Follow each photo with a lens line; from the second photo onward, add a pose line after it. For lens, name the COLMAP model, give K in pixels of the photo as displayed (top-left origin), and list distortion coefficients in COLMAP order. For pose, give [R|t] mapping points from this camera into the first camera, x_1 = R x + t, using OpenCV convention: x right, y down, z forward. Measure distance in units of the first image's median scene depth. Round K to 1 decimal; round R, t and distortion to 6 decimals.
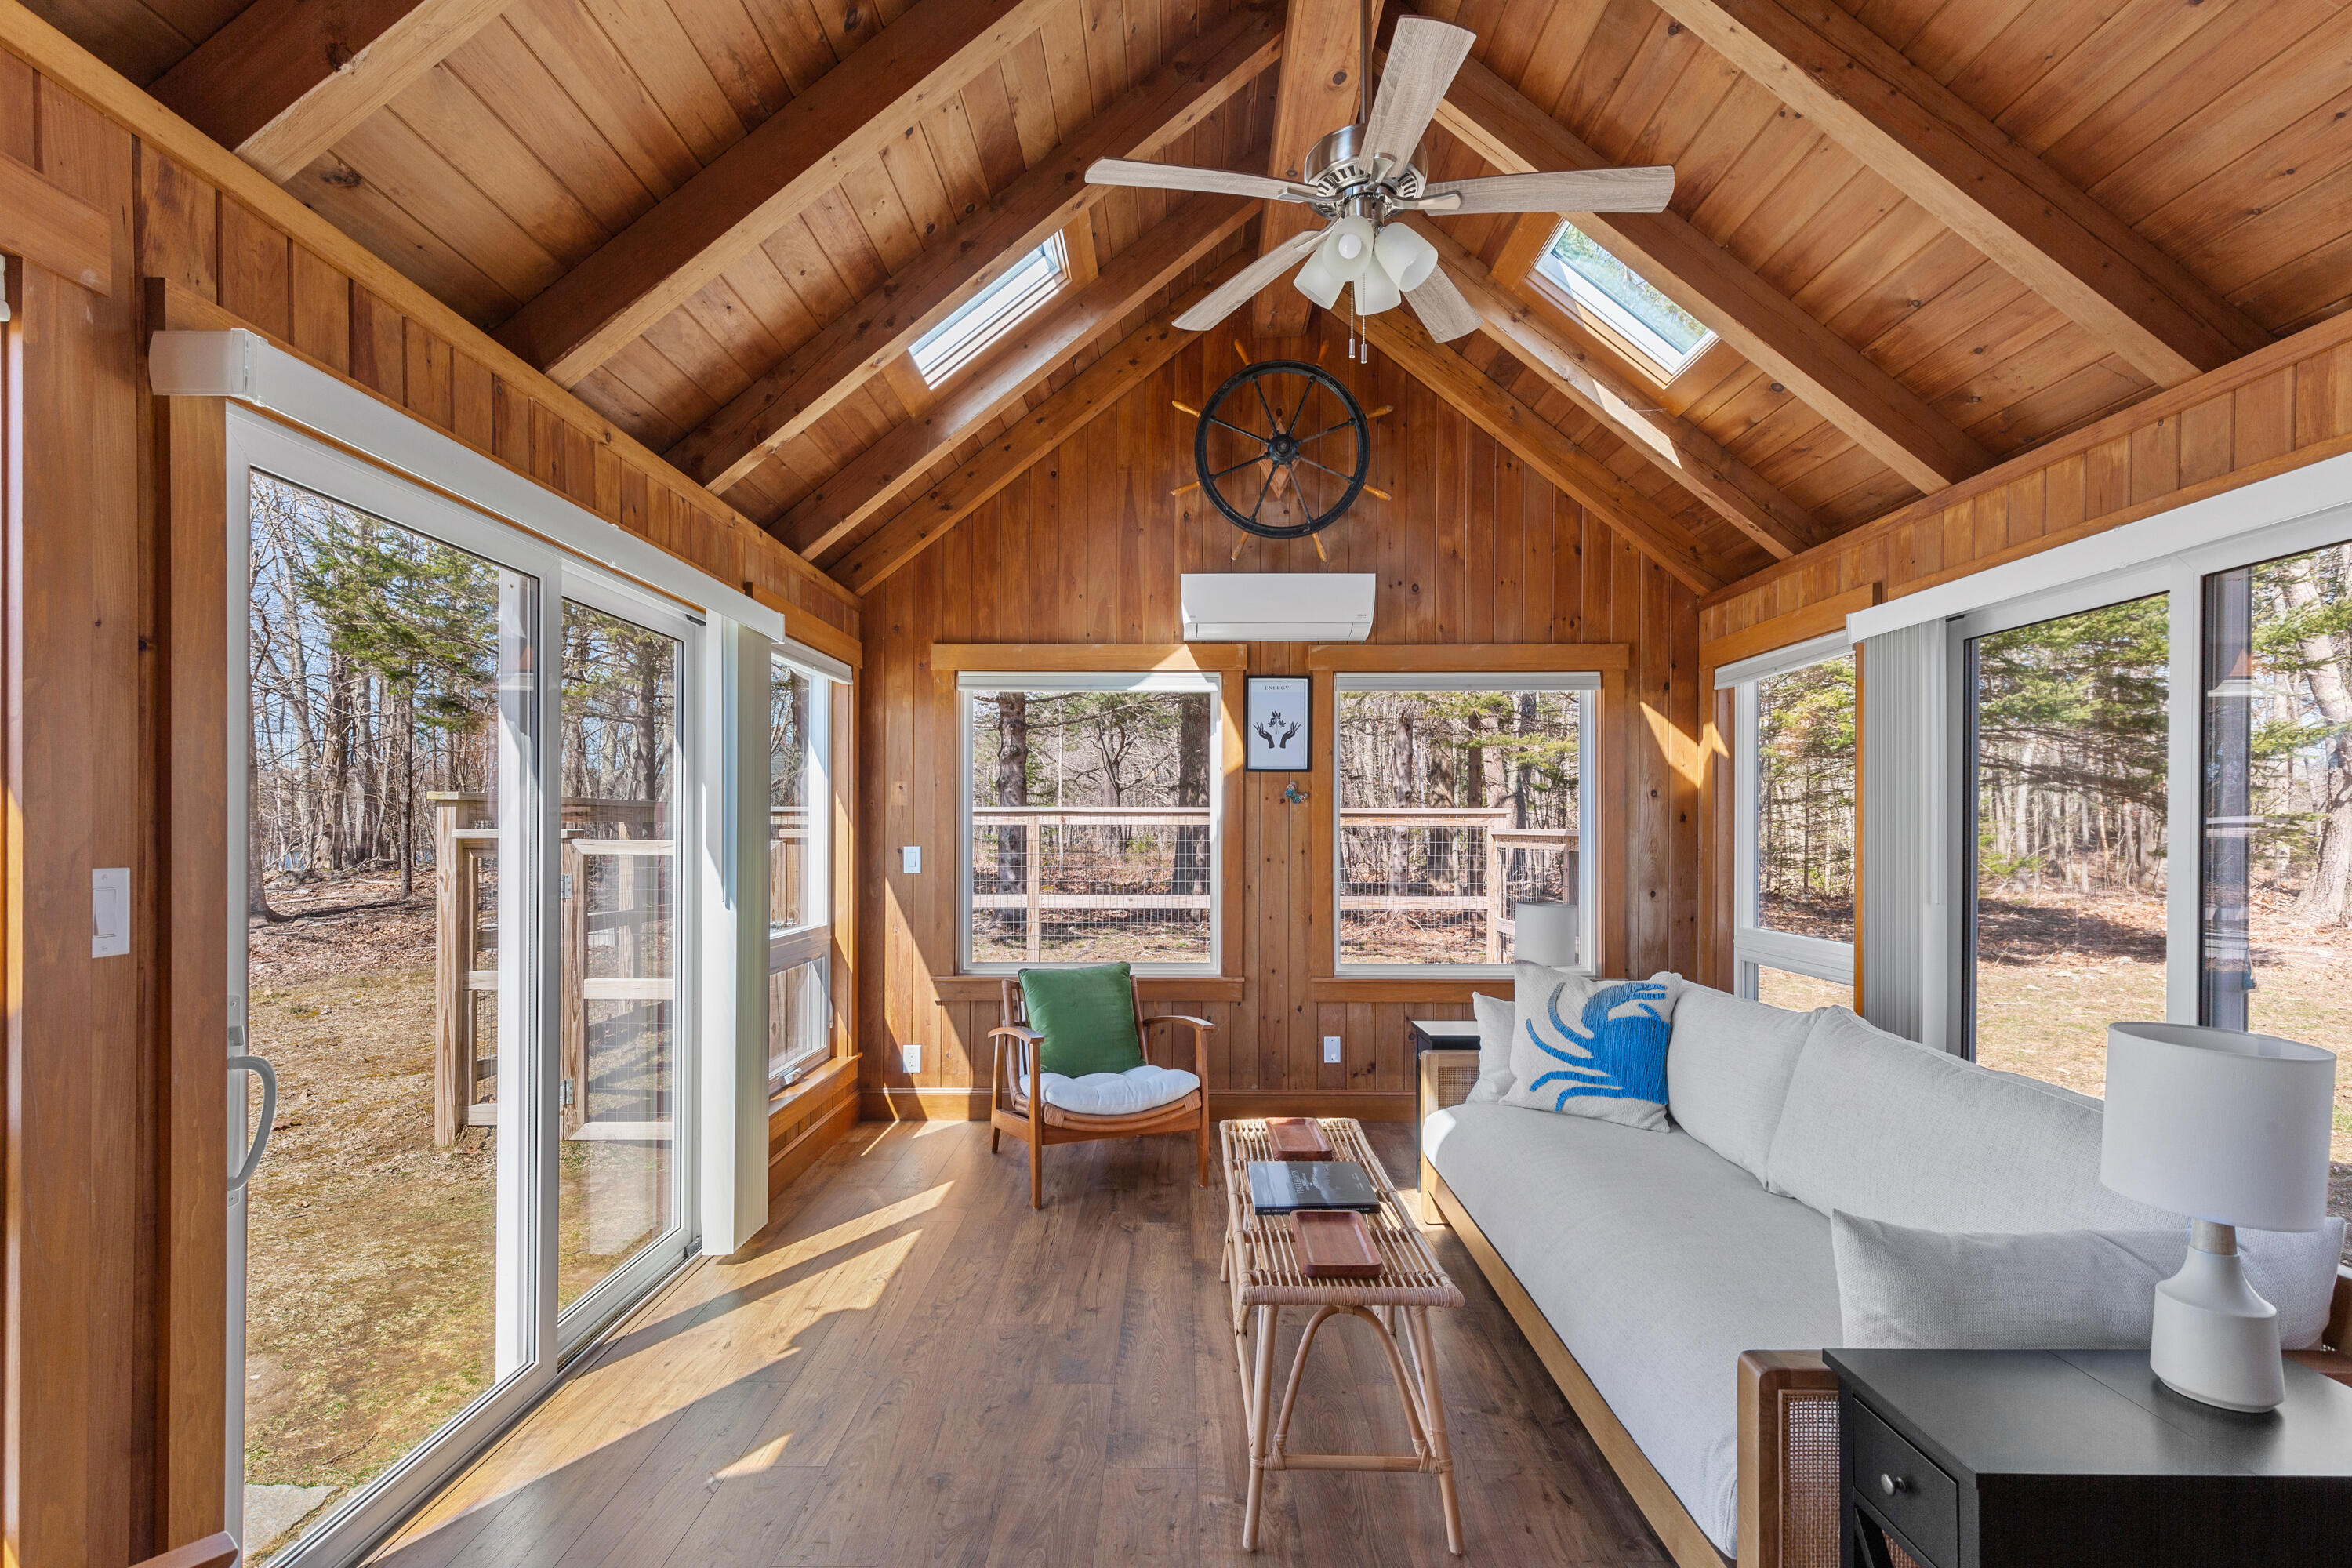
lens RADIAL K [[1073.1, 0, 1143.3], [0, 1073.1, 830.6], [0, 0, 1]] dist [0.011565, -0.001363]
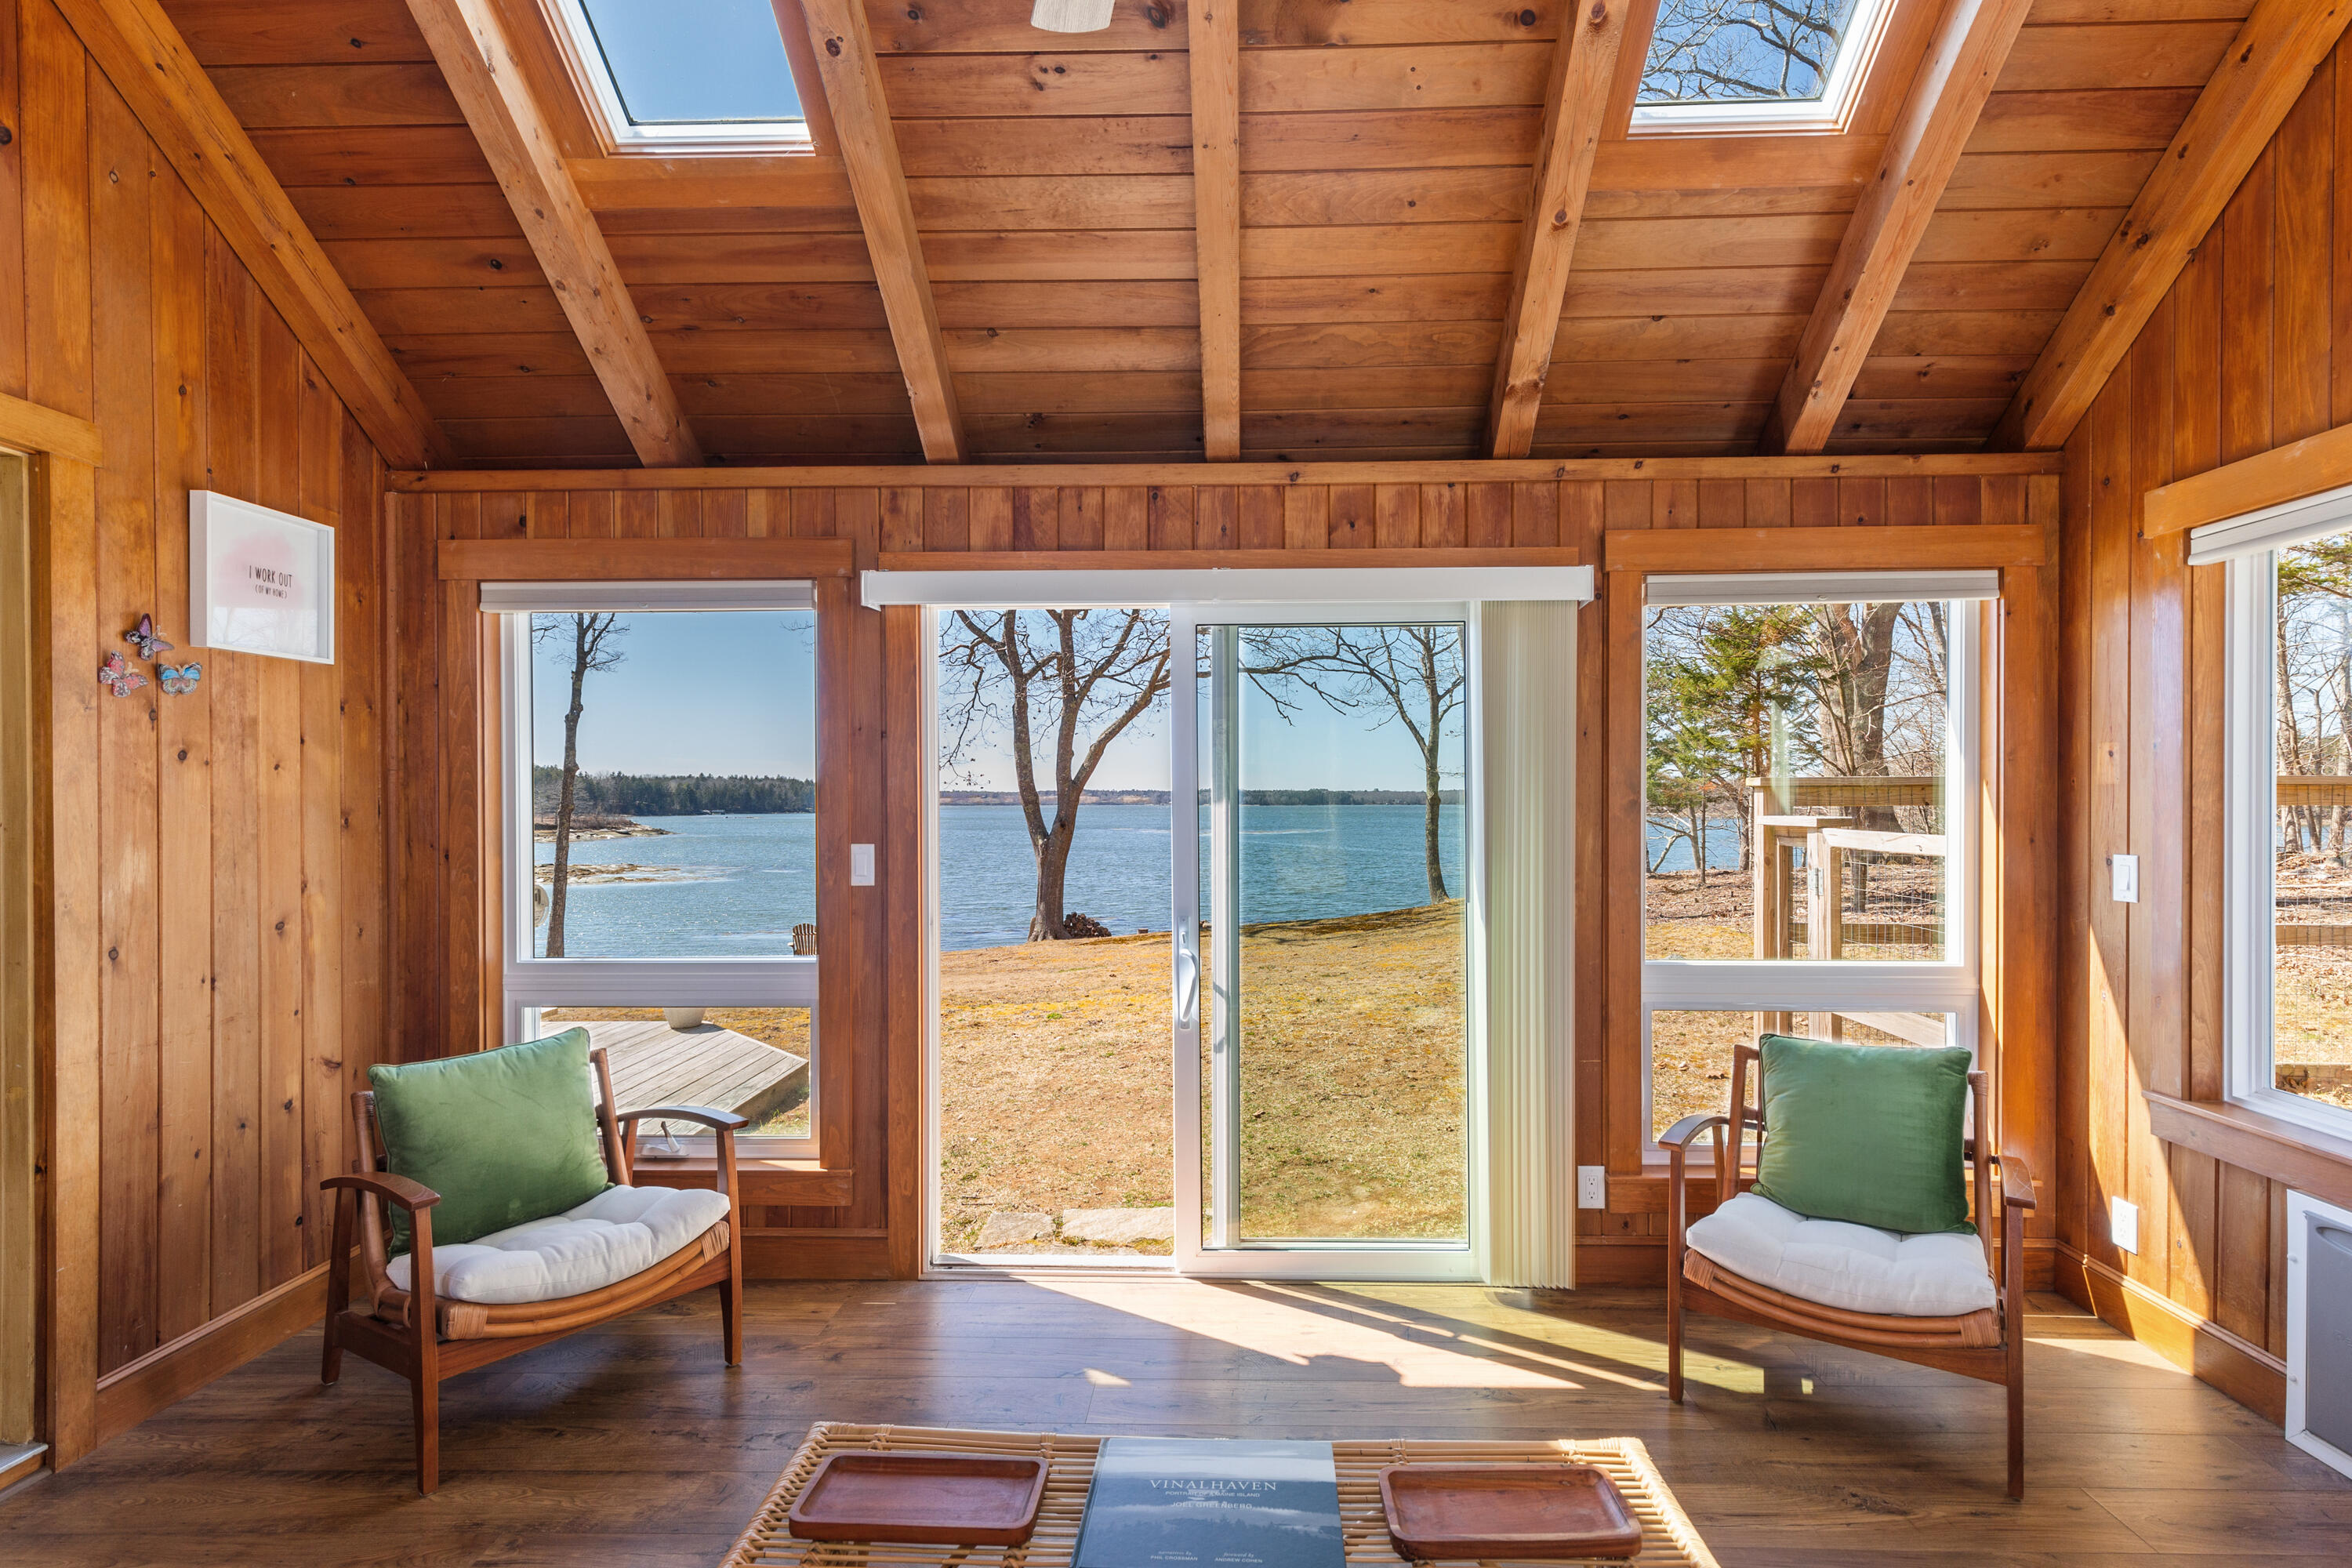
lens RADIAL K [[1096.9, 0, 1226.8], [0, 1096.9, 811.4], [0, 0, 1]] dist [0.012713, -0.003485]
pose [[0.010964, 0.007632, -0.999911, 0.376916], [0.000477, 0.999971, 0.007638, -0.013615], [0.999940, -0.000561, 0.010960, 0.524350]]
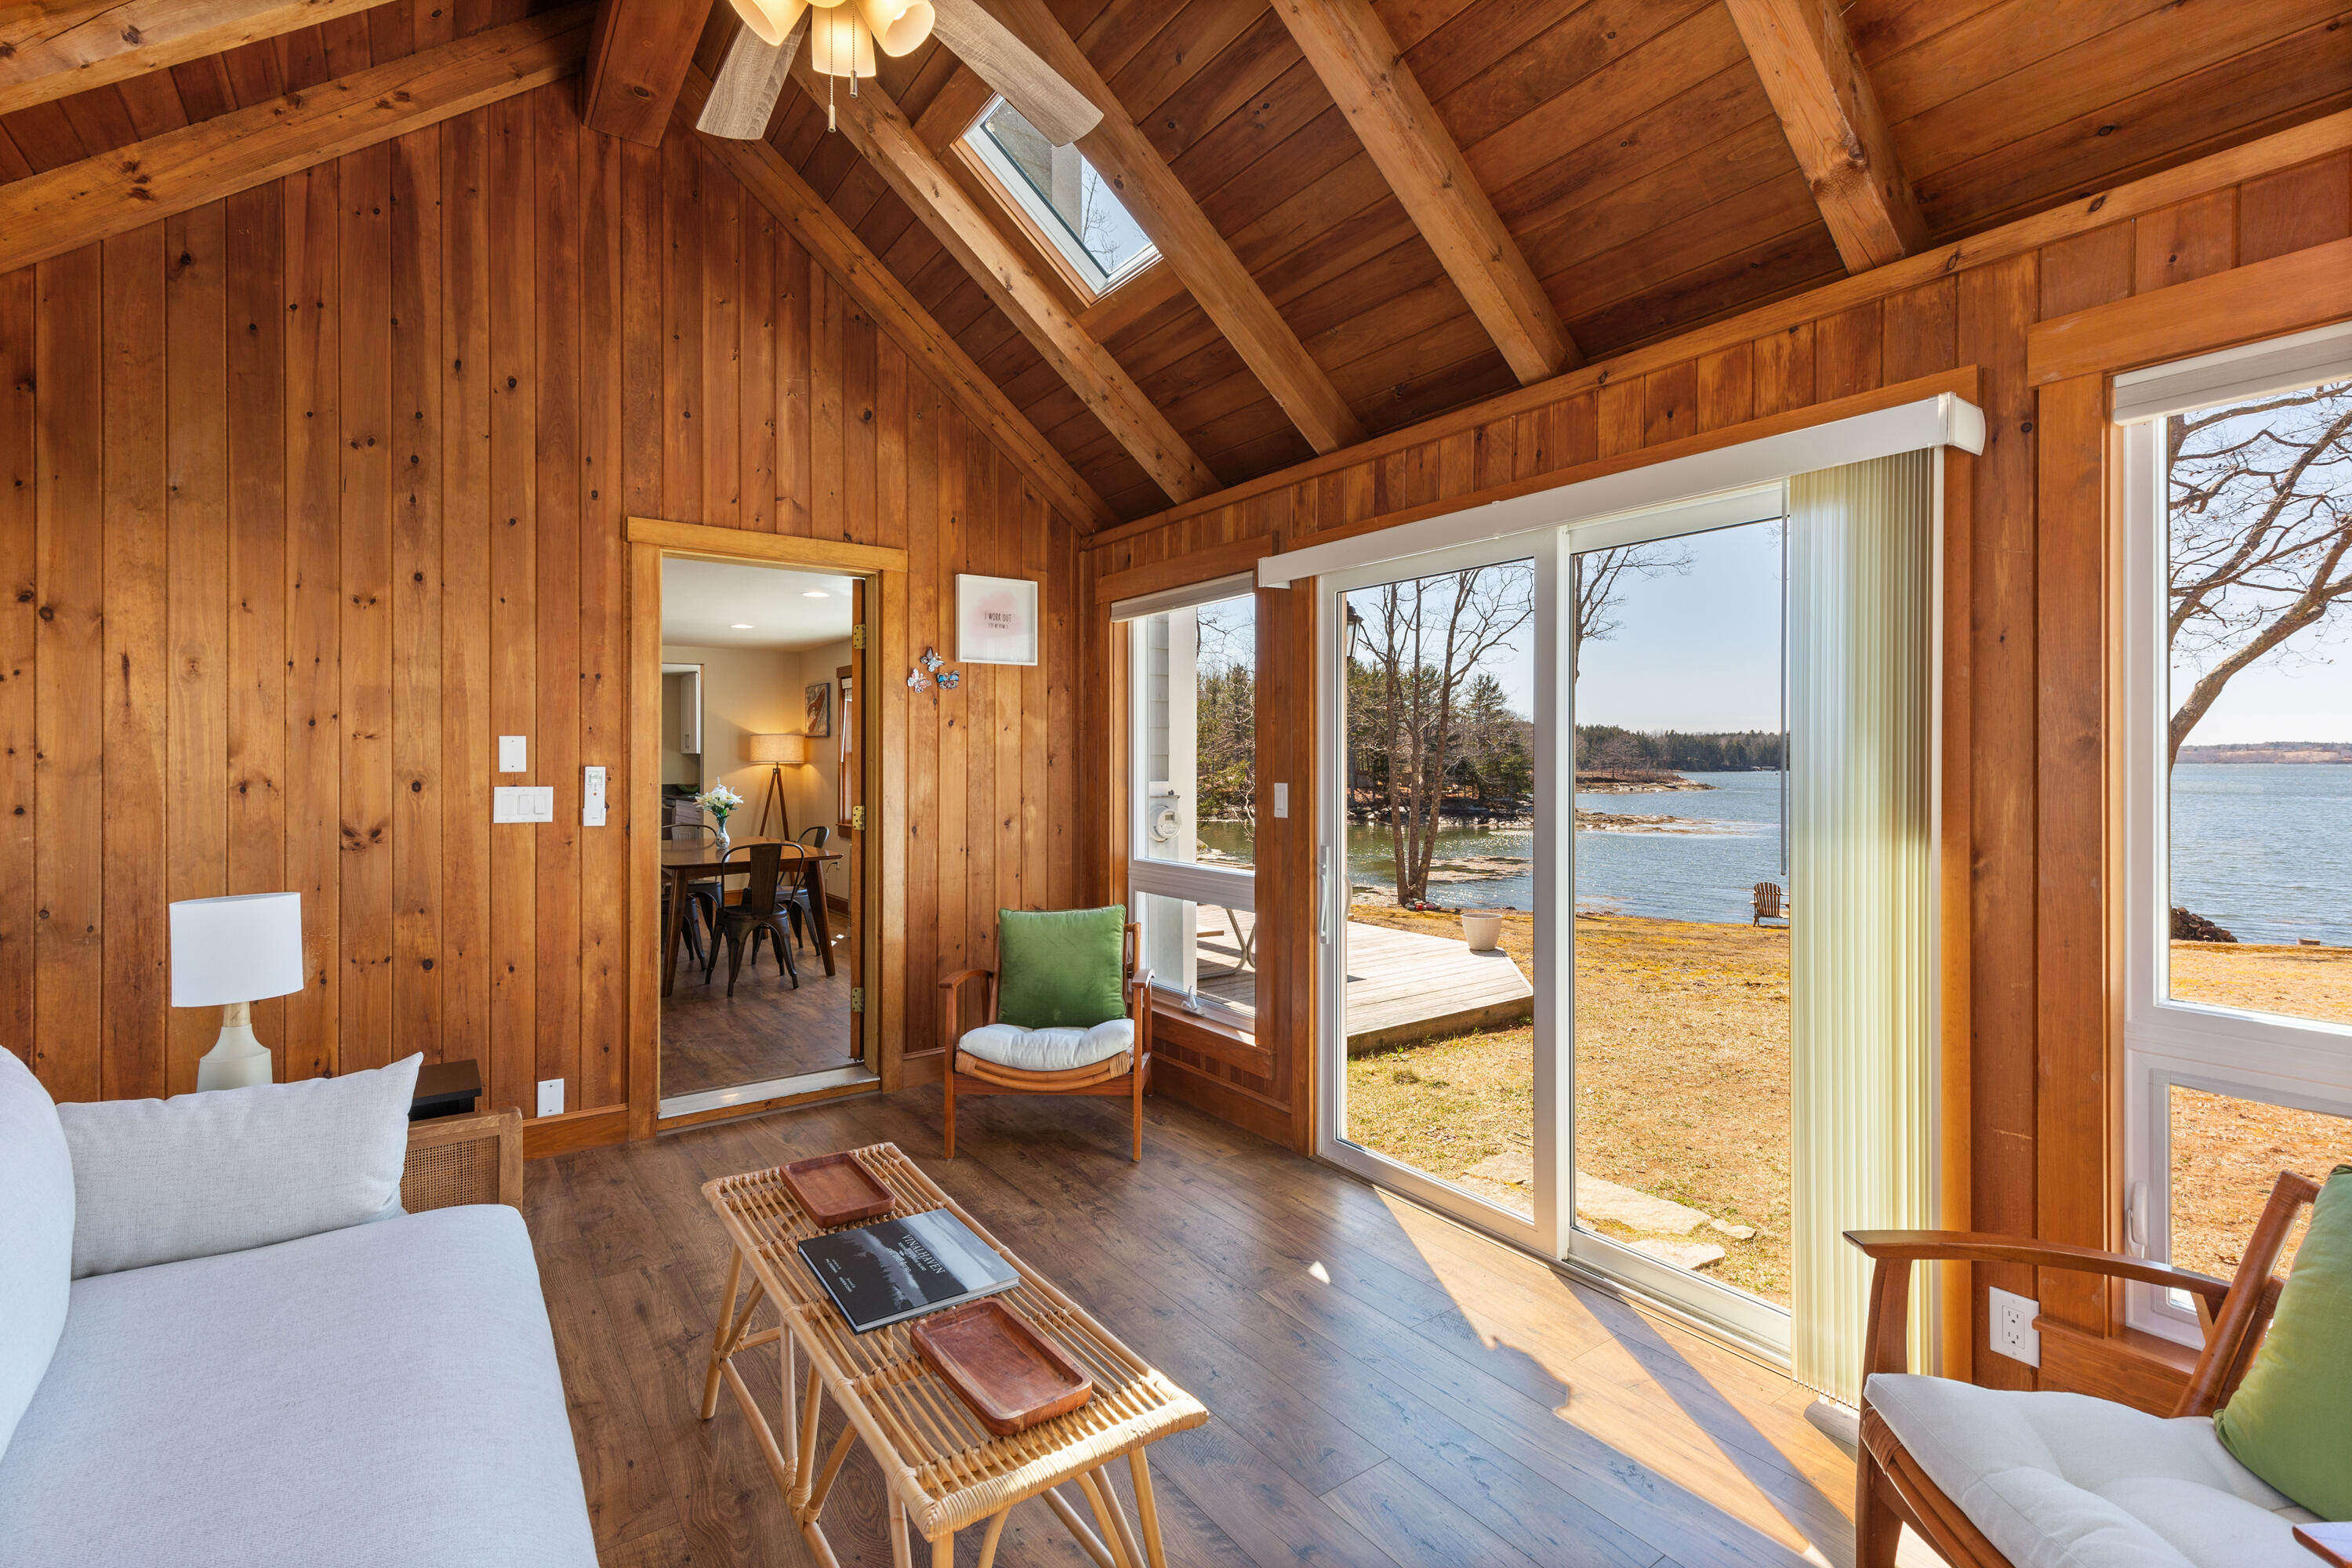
lens RADIAL K [[1068.2, 0, 1189.7], [0, 1068.2, 757.6], [0, 0, 1]] dist [0.011140, -0.001496]
pose [[-0.793615, -0.002312, -0.608416, 0.238308], [-0.002463, 0.999997, -0.000588, -0.006856], [0.608415, 0.001031, -0.793618, 0.886598]]
